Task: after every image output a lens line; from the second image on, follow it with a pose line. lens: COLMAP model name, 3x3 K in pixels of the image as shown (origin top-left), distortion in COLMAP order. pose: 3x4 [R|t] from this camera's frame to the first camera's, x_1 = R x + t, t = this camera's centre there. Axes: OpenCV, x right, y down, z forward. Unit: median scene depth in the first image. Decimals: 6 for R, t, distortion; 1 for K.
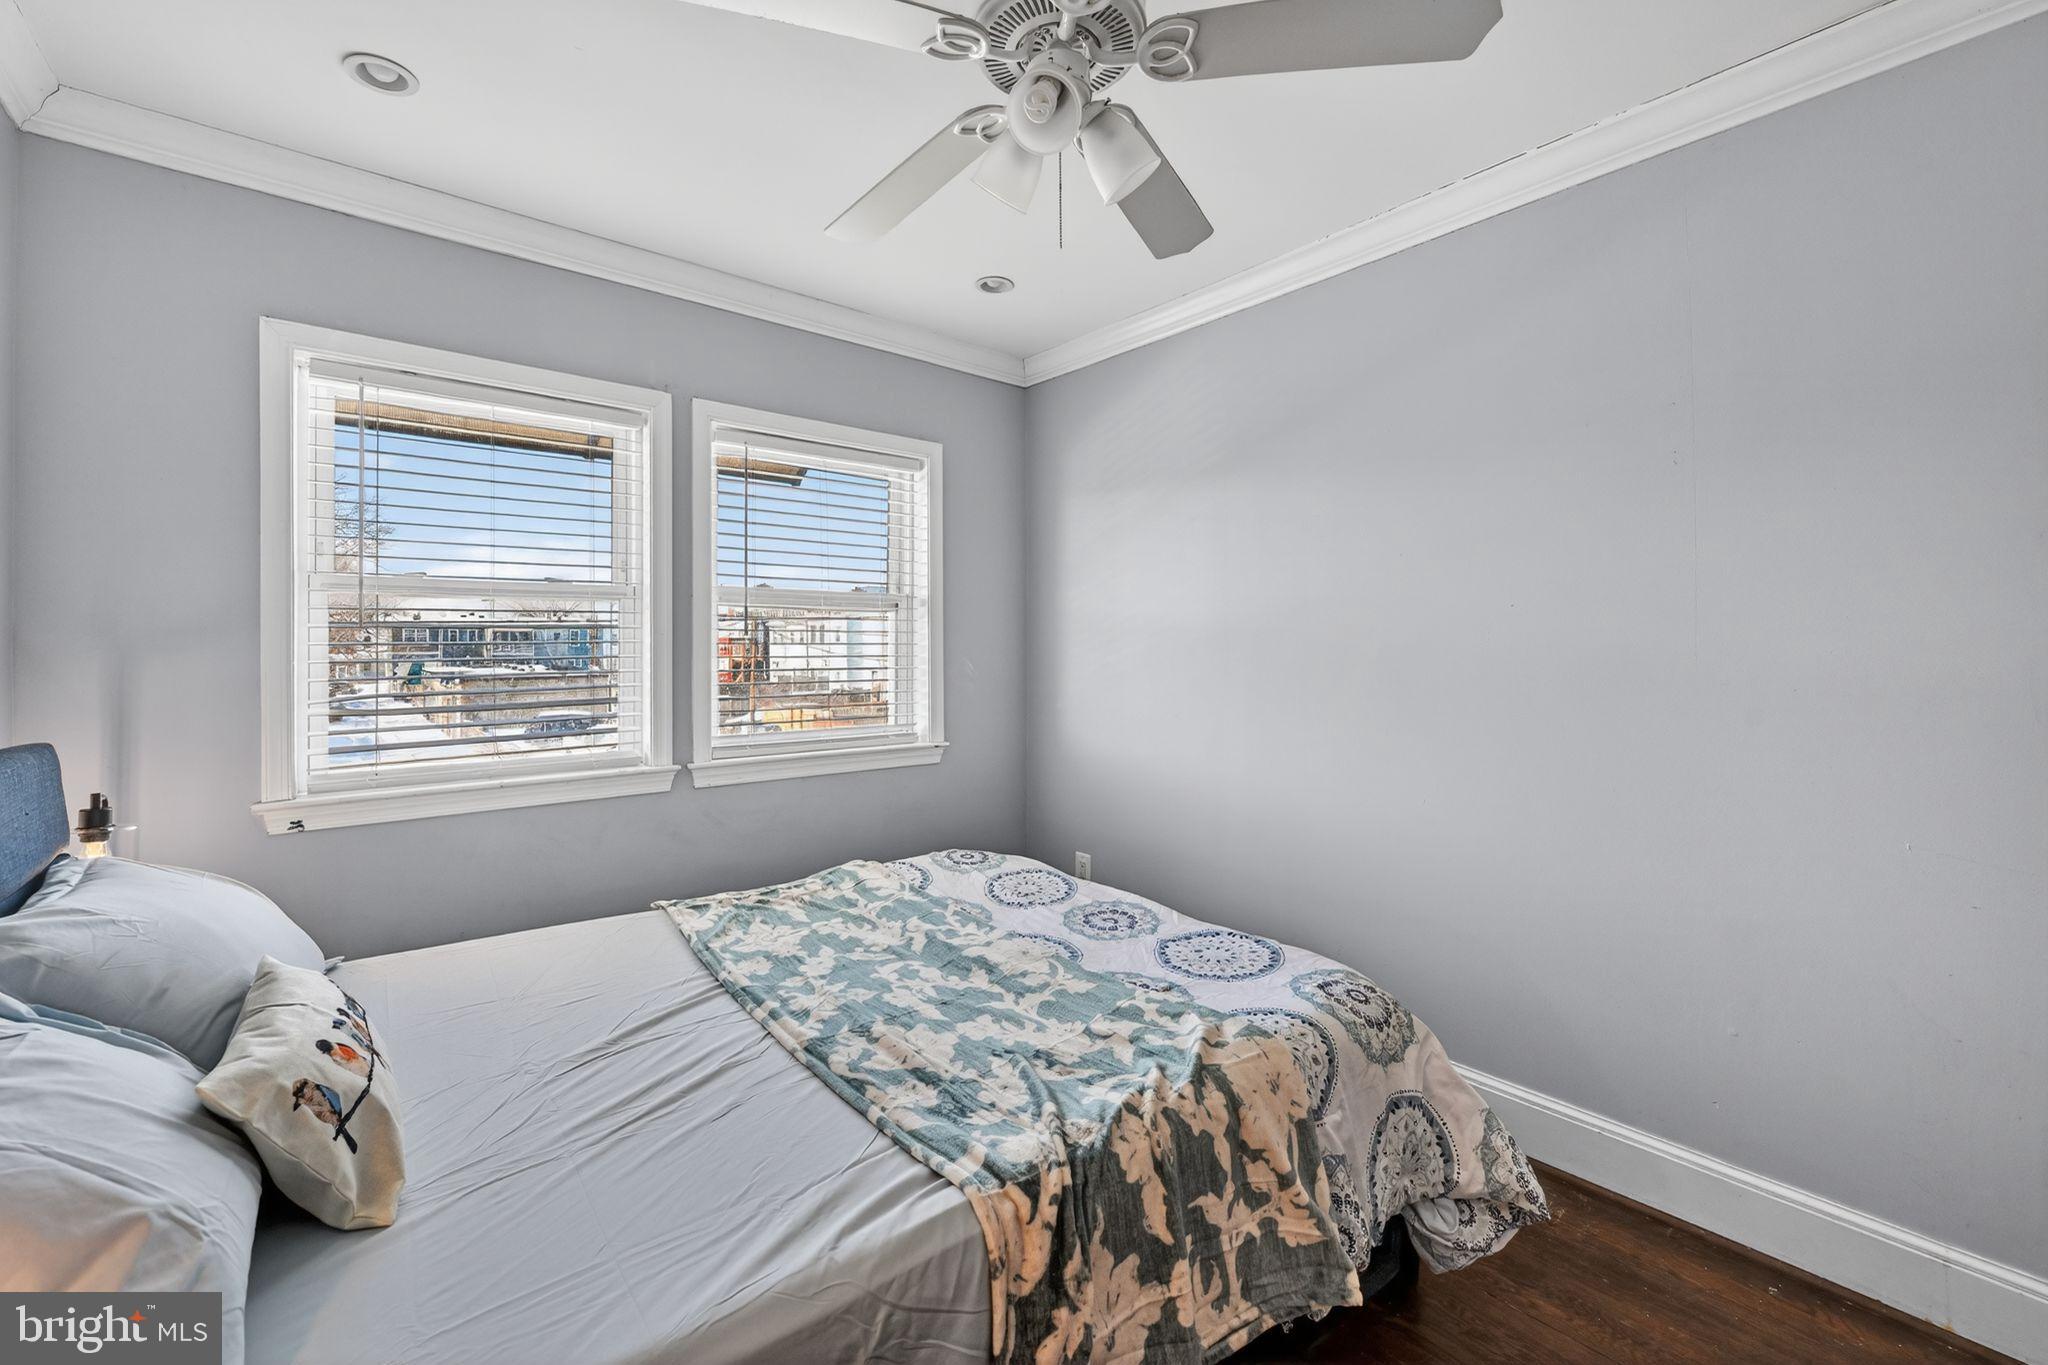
lens RADIAL K [[821.3, 0, 1012.2], [0, 821.3, 647.4], [0, 0, 1]] dist [-0.004837, 0.001299]
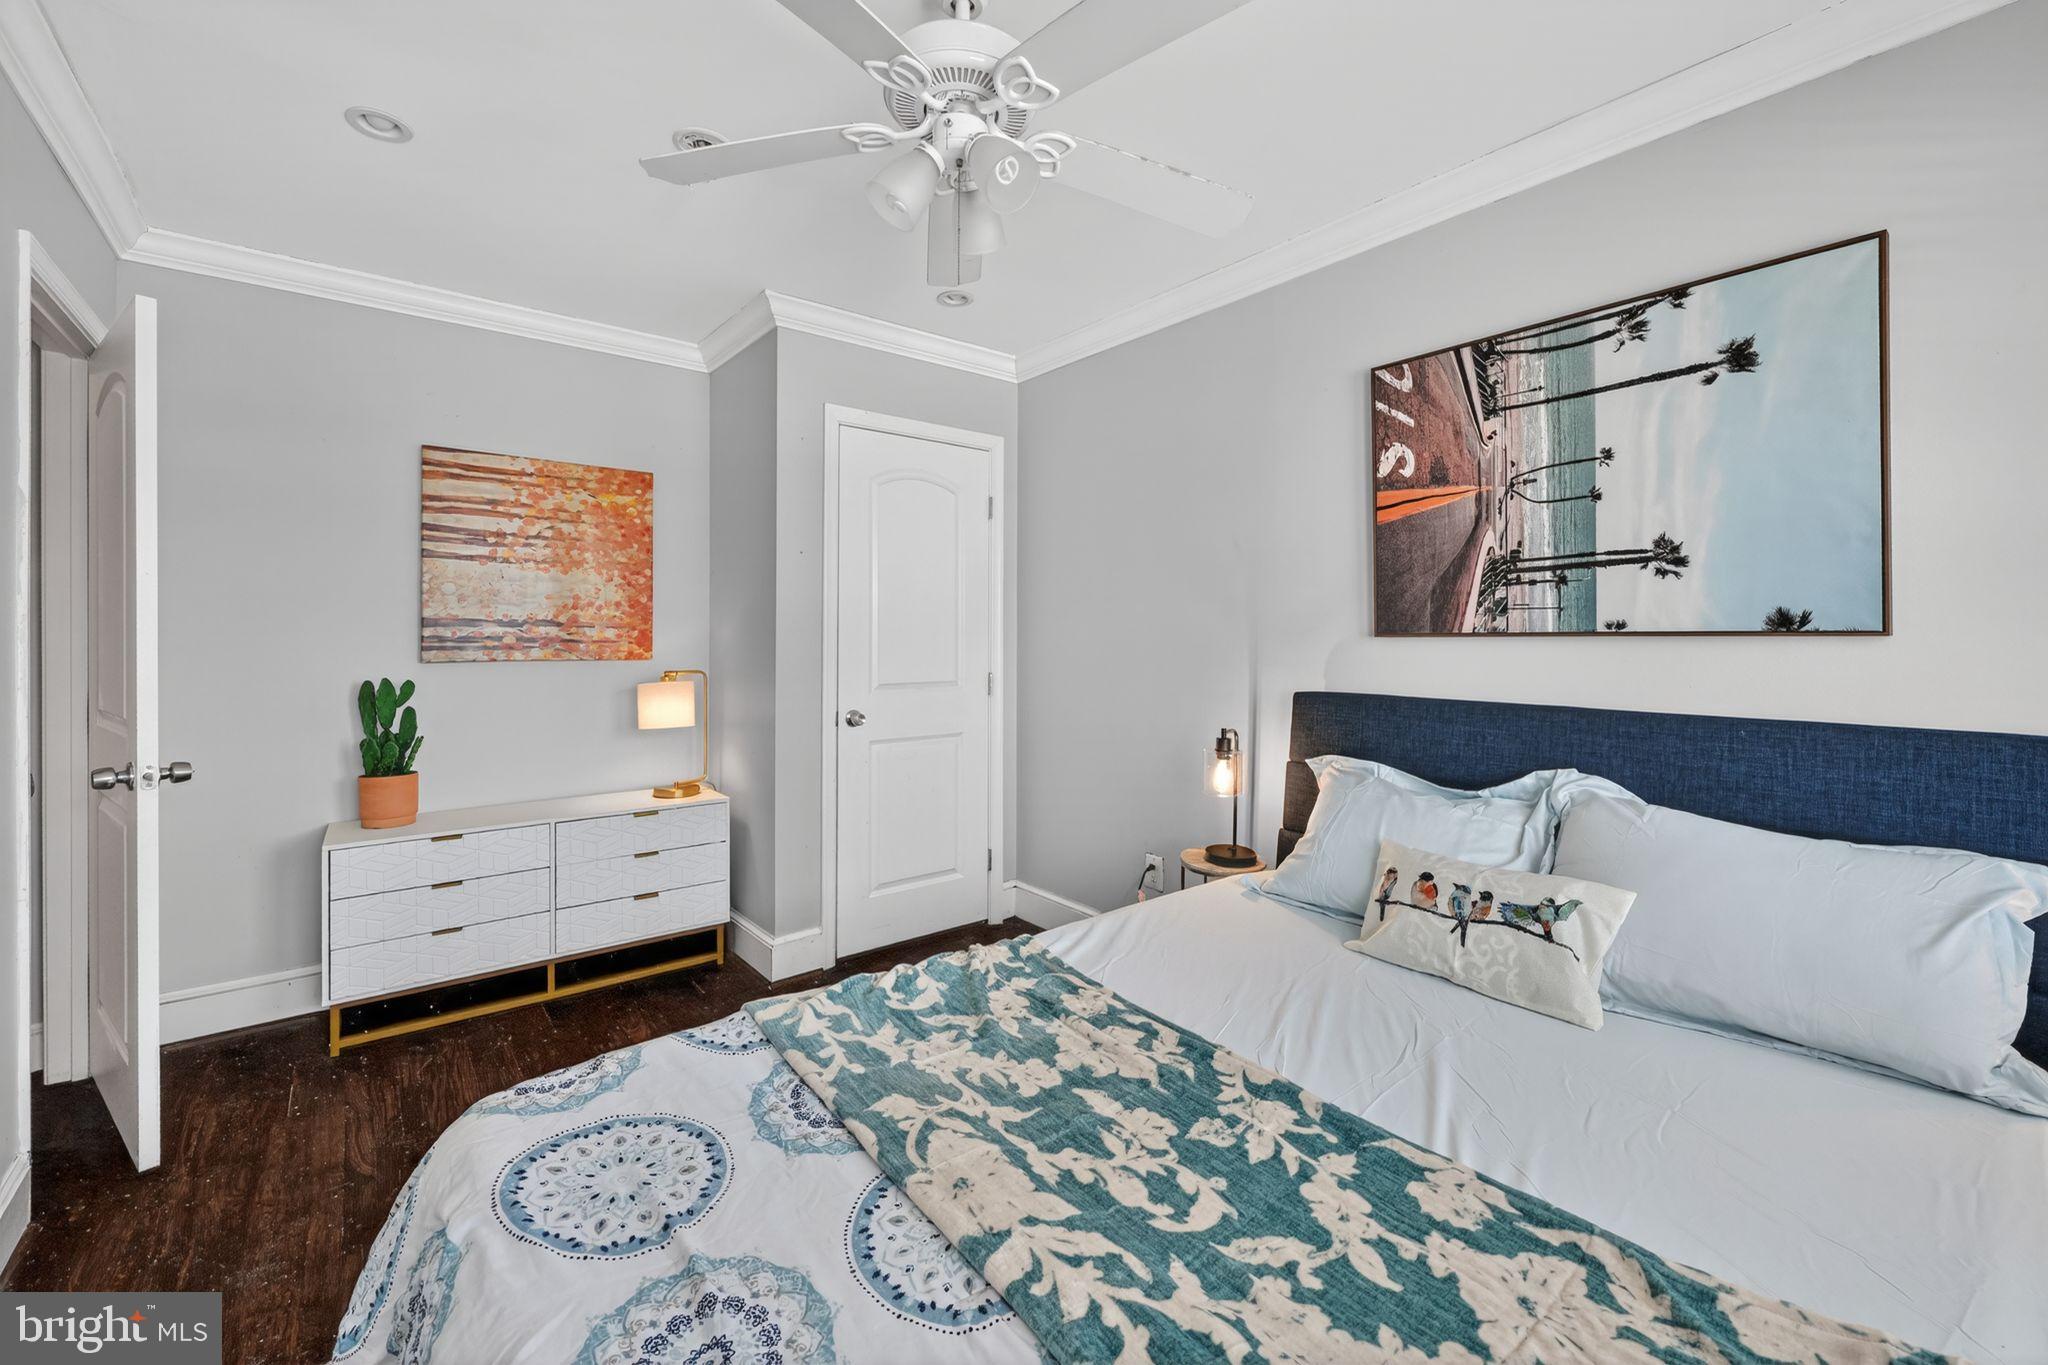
lens RADIAL K [[821.3, 0, 1020.9], [0, 821.3, 631.7], [0, 0, 1]] dist [-0.004837, 0.001299]
pose [[-0.999937, -0.000594, 0.011188, -0.032390], [-0.000657, 0.999984, -0.005655, 0.007026], [-0.011184, -0.005662, -0.999921, 1.669593]]
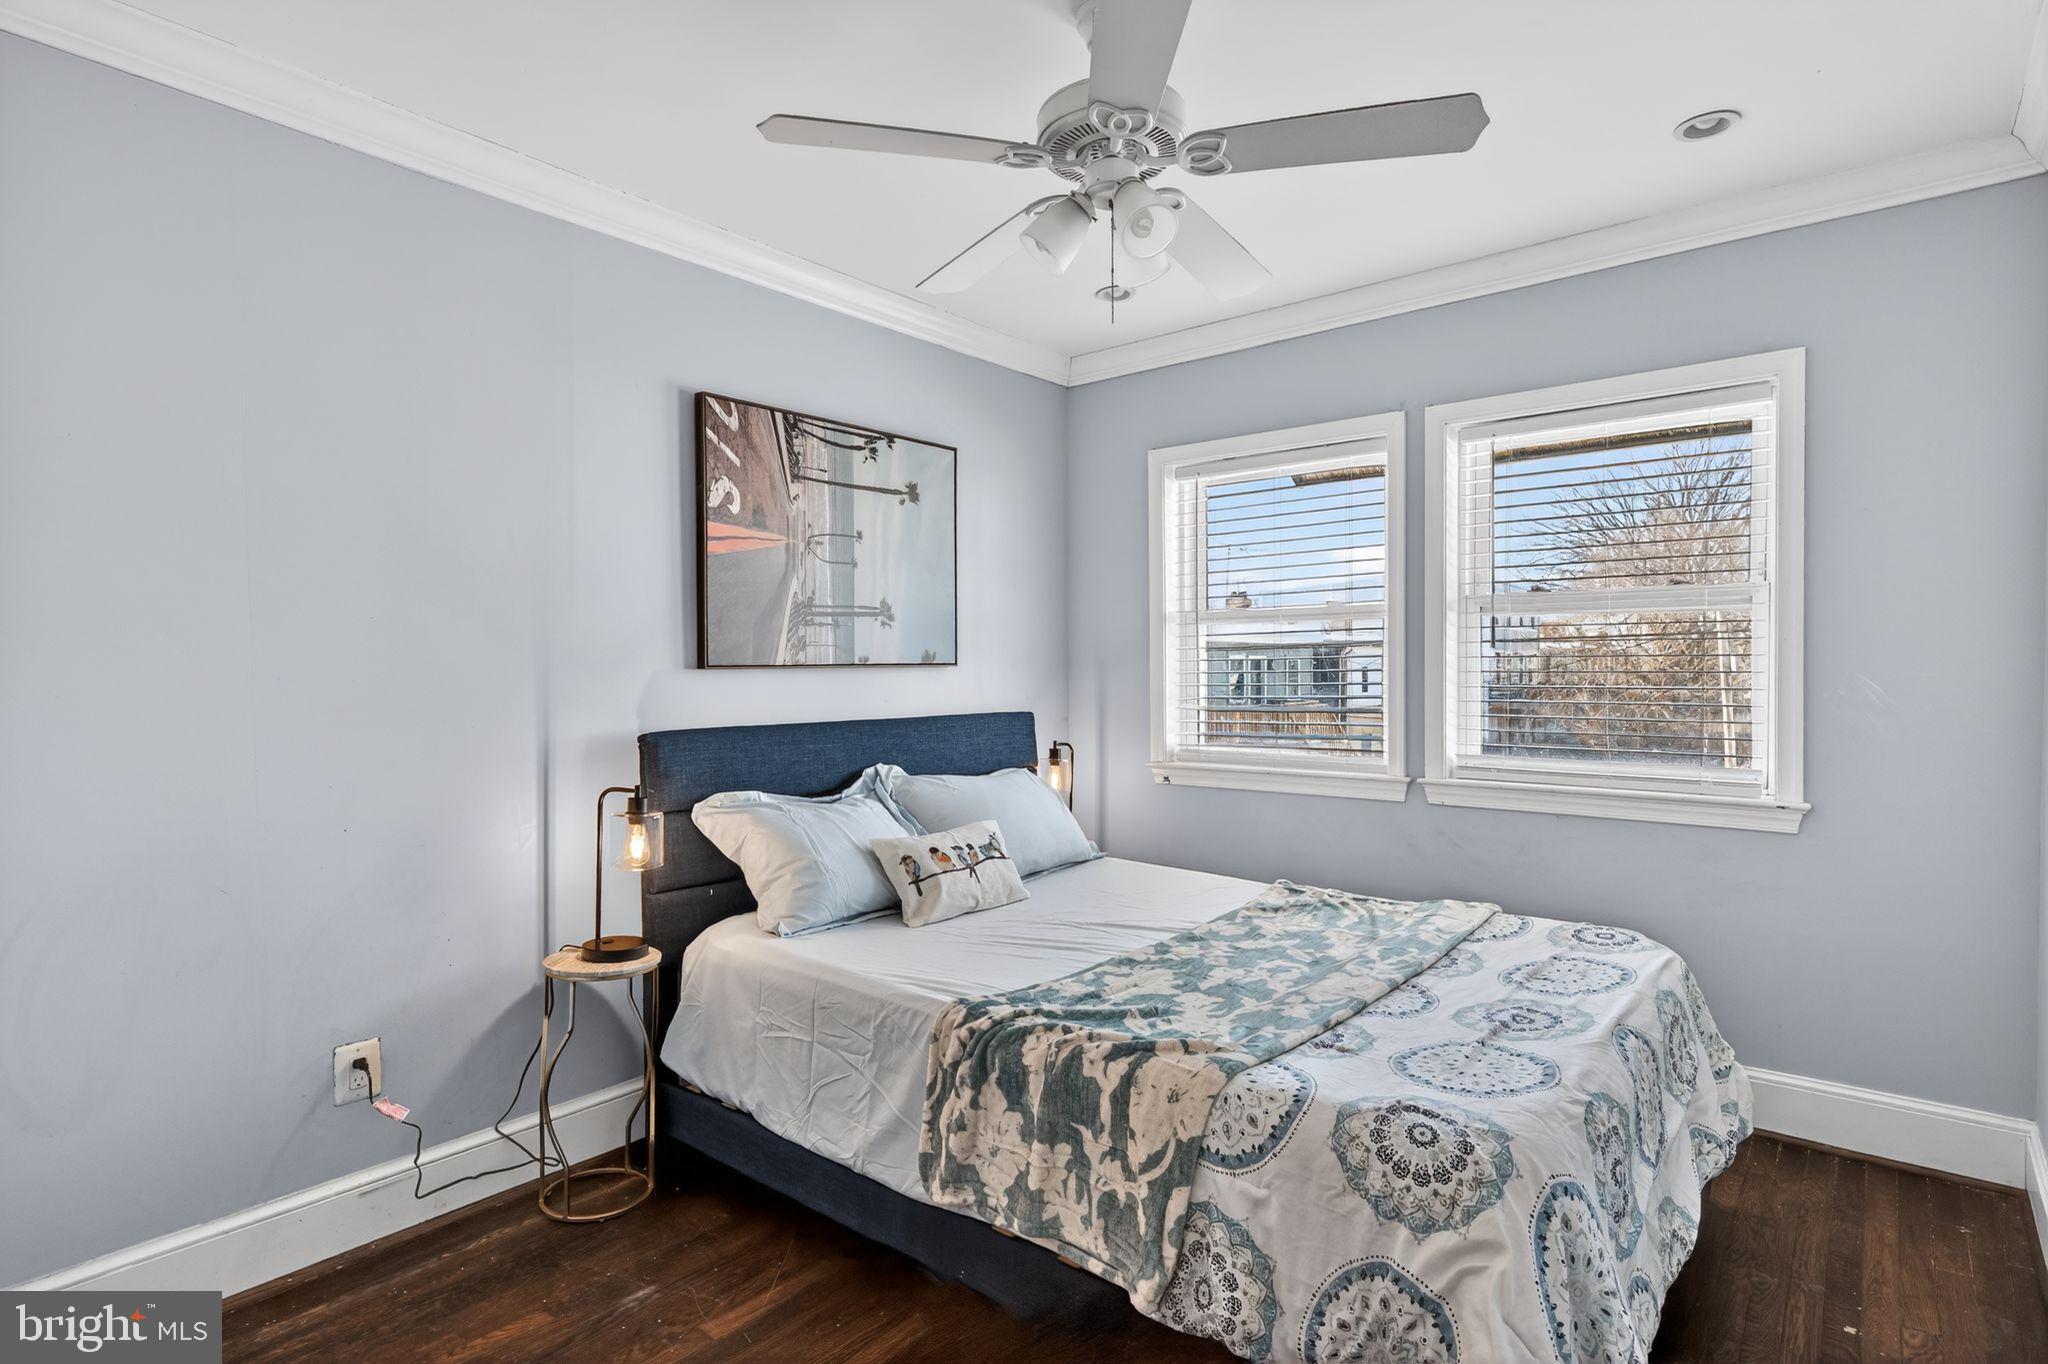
lens RADIAL K [[1035.0, 0, 1022.5], [0, 1035.0, 681.6], [0, 0, 1]] dist [-0.007077, -0.000525]
pose [[0.195757, 0.013805, -0.980555, 1.168934], [0.005886, 0.999866, 0.015252, 0.005277], [0.980635, -0.008757, 0.195649, 0.443415]]
